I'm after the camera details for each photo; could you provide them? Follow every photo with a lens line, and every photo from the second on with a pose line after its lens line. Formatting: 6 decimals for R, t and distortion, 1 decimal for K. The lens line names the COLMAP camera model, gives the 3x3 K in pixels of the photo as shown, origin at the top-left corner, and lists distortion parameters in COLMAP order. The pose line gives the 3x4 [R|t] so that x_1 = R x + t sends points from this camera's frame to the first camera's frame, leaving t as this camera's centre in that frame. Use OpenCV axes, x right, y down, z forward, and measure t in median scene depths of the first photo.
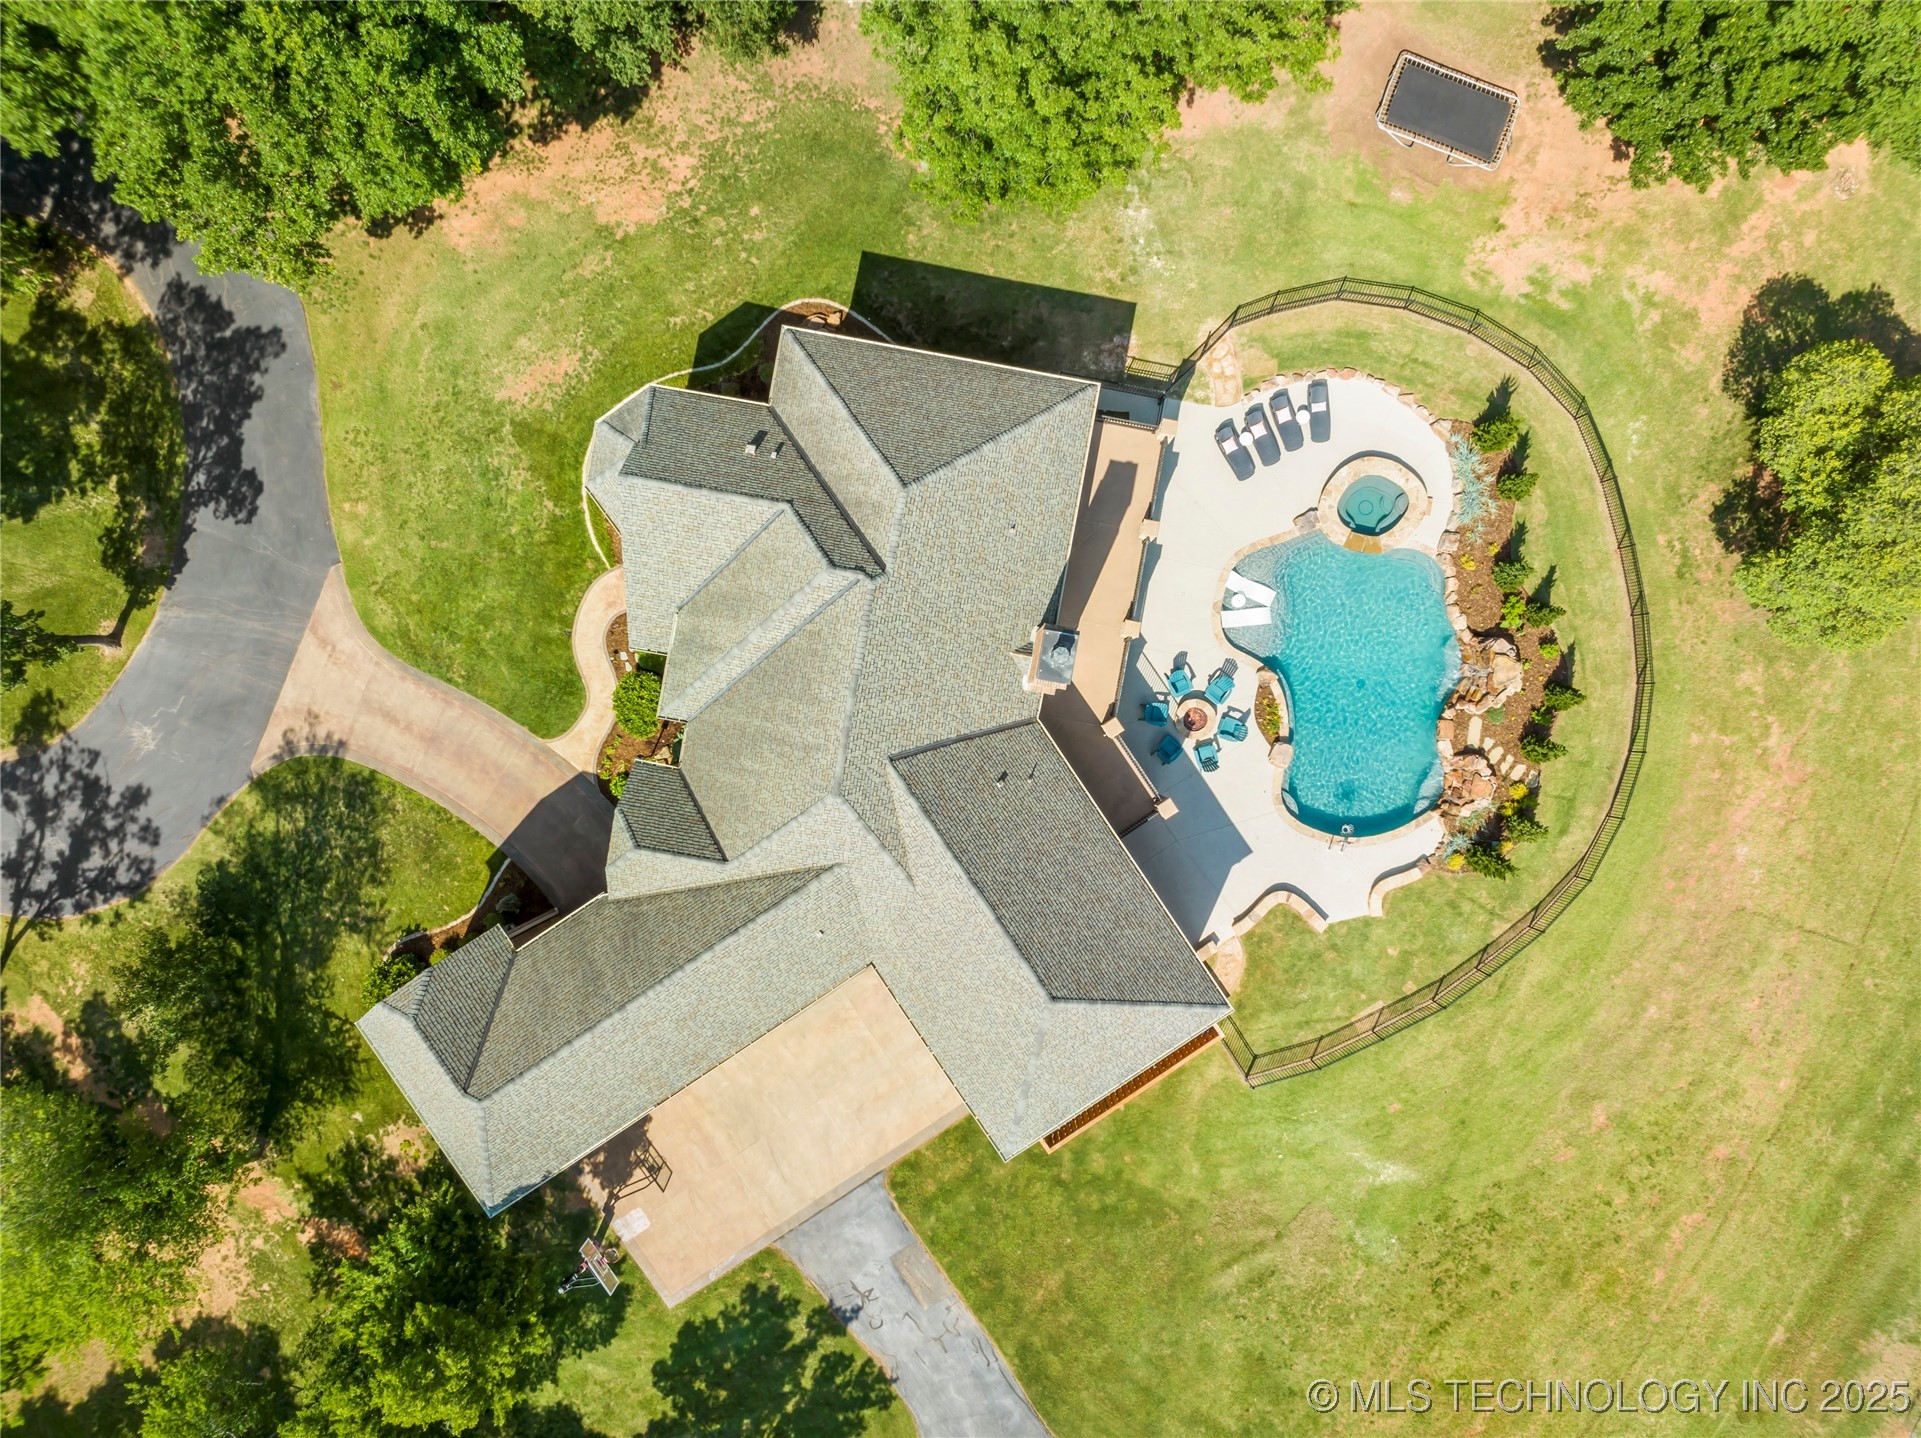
lens RADIAL K [[1368.2, 0, 960.5], [0, 1368.2, 719.0], [0, 0, 1]] dist [-0.031364, -0.001461]
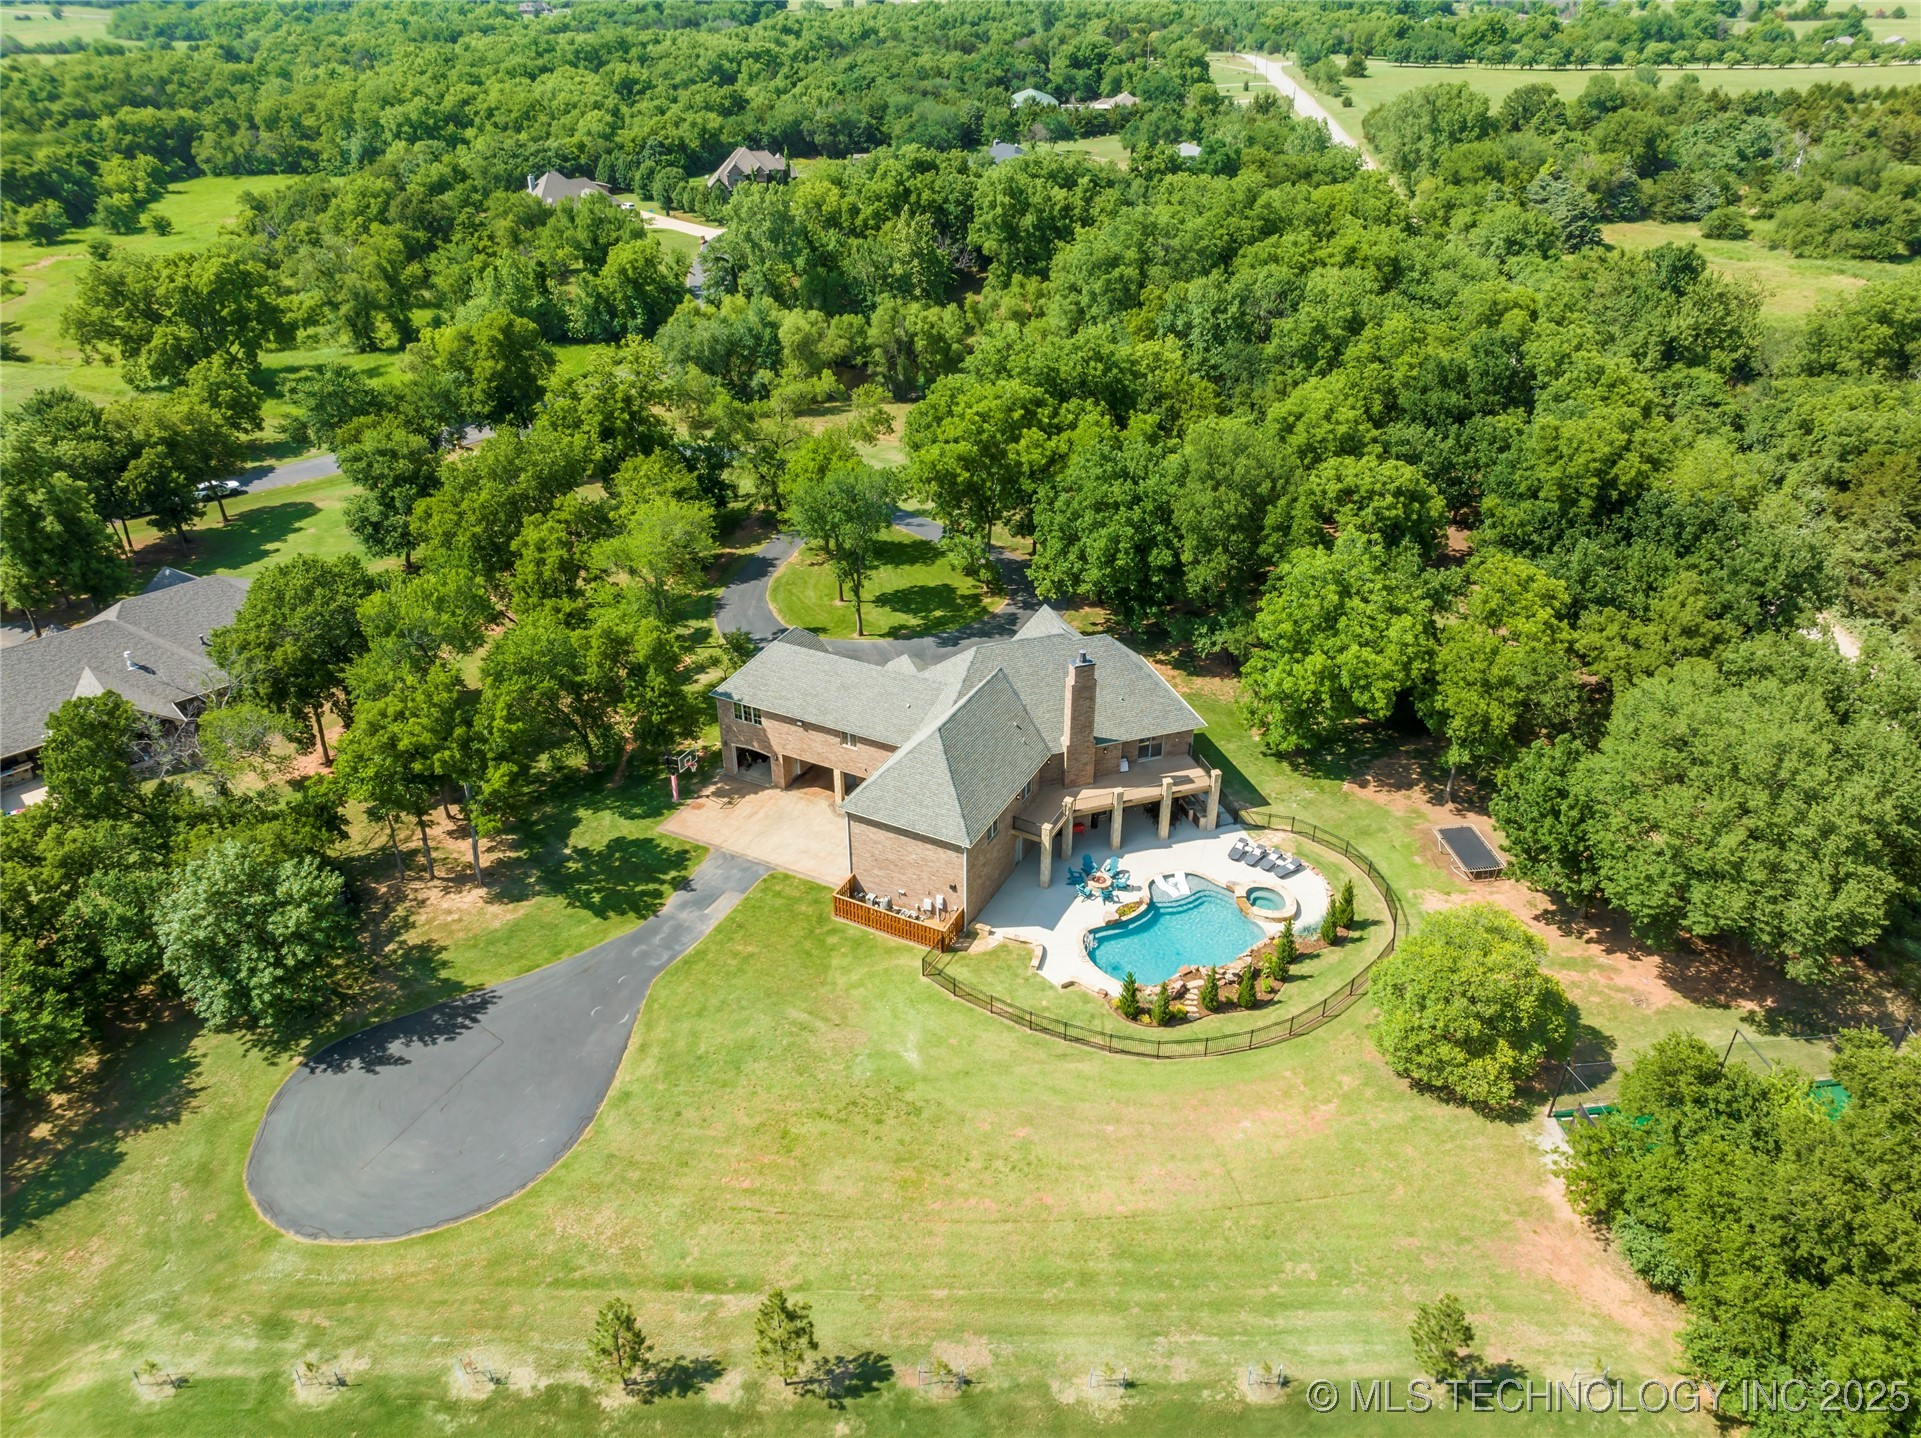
lens RADIAL K [[1368.2, 0, 960.5], [0, 1368.2, 719.0], [0, 0, 1]] dist [-0.031364, -0.001461]
pose [[0.481405, 0.436408, -0.760130, 1.283931], [-0.876464, 0.232041, -0.421862, 0.816664], [-0.007722, 0.869313, 0.494201, -0.012118]]
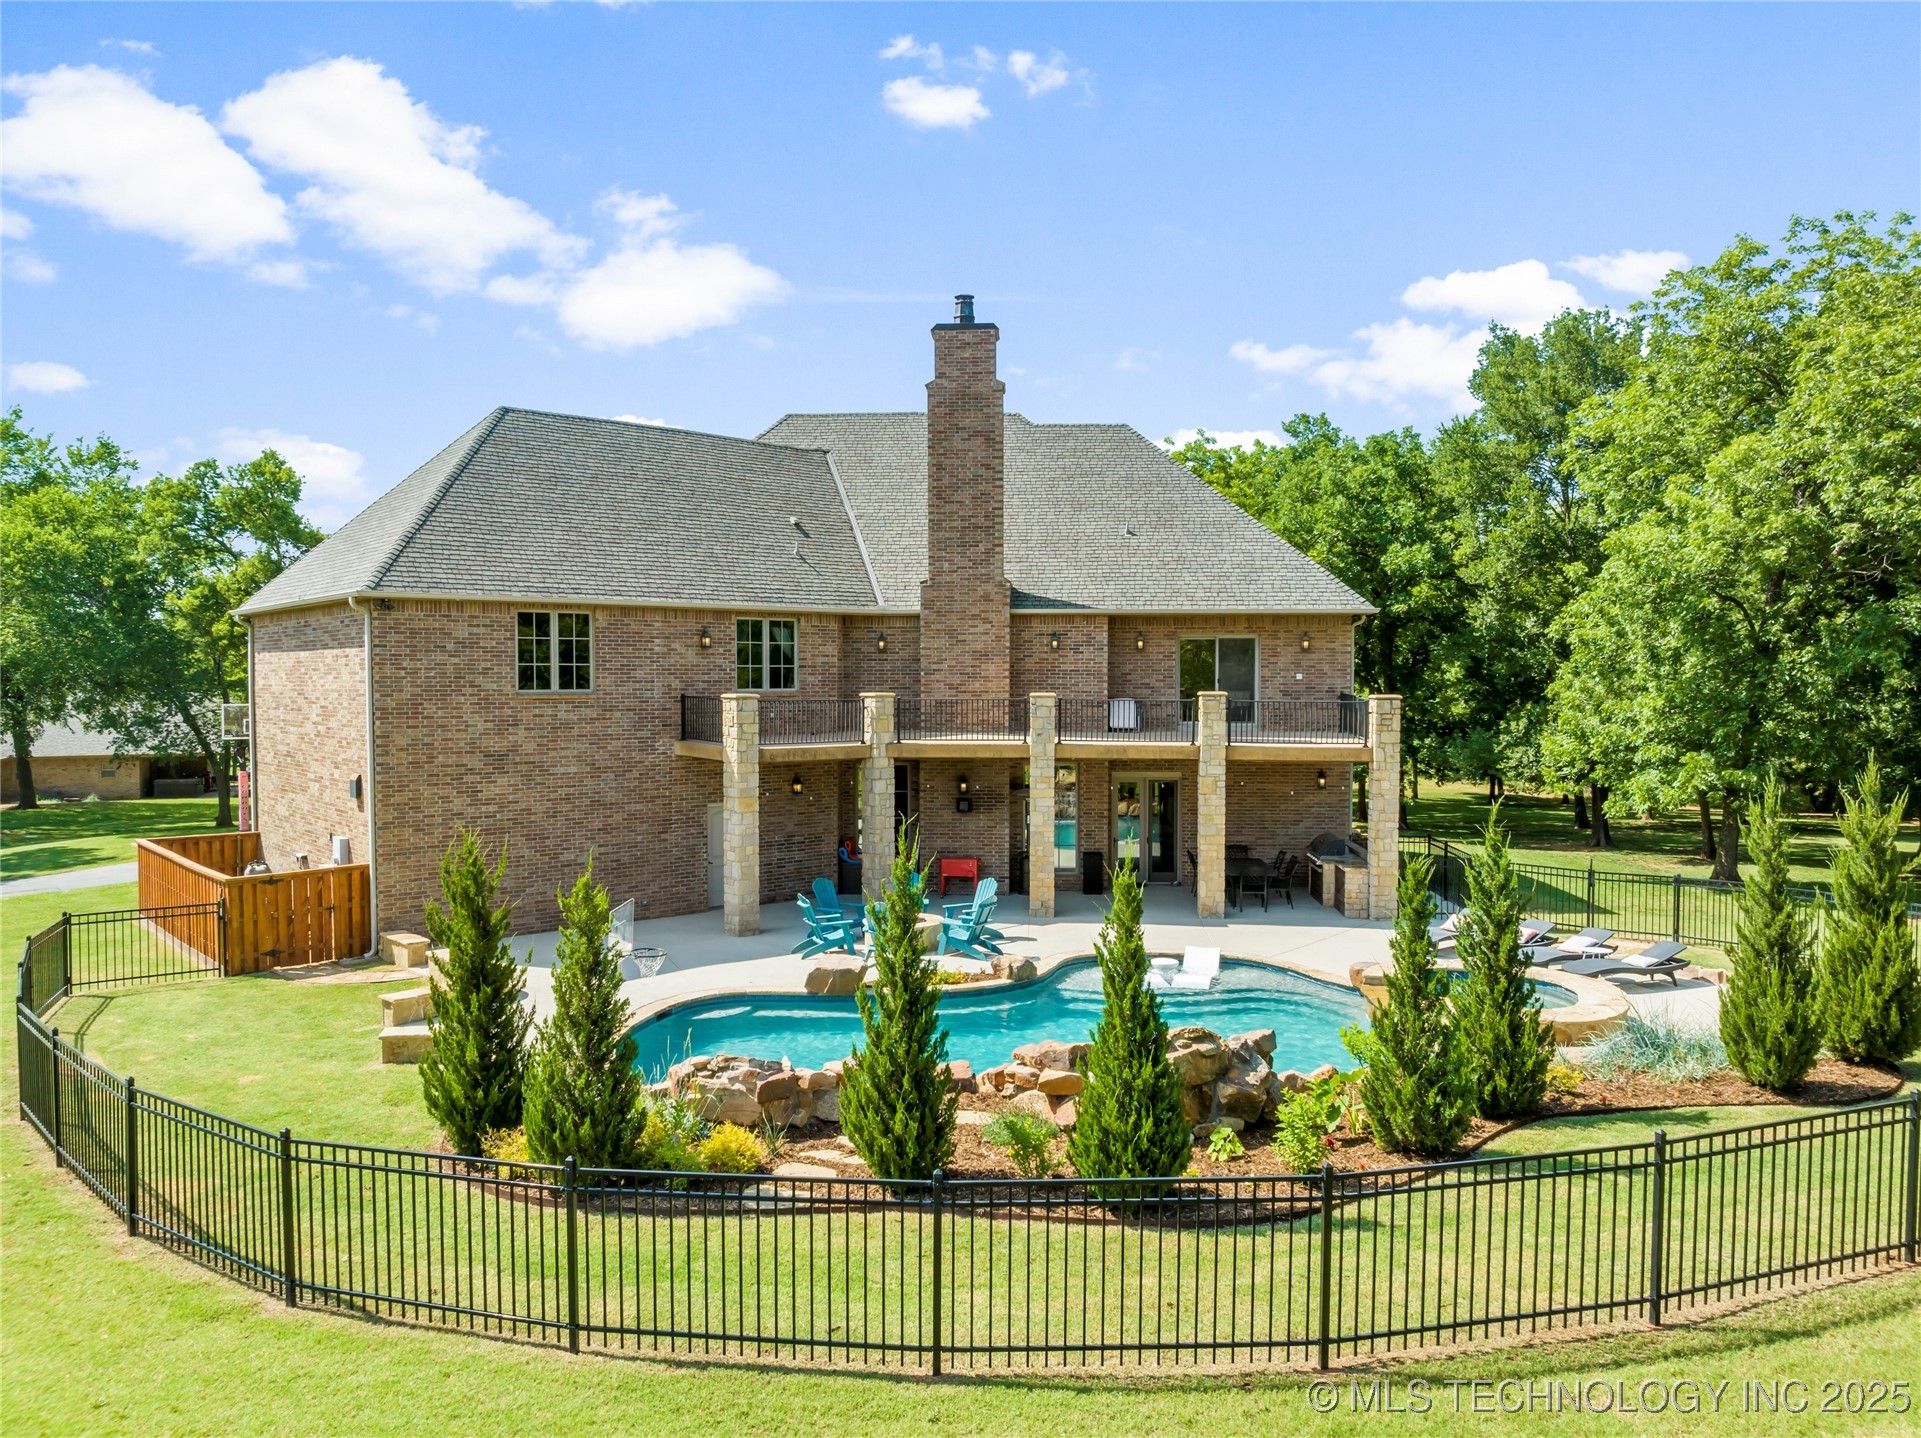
lens RADIAL K [[1368.2, 0, 960.5], [0, 1368.2, 719.0], [0, 0, 1]] dist [-0.031364, -0.001461]
pose [[0.128344, 0.025291, -0.991407, 0.661366], [-0.991670, -0.007699, -0.128574, 0.046215], [-0.010884, 0.999650, 0.024092, 0.906210]]
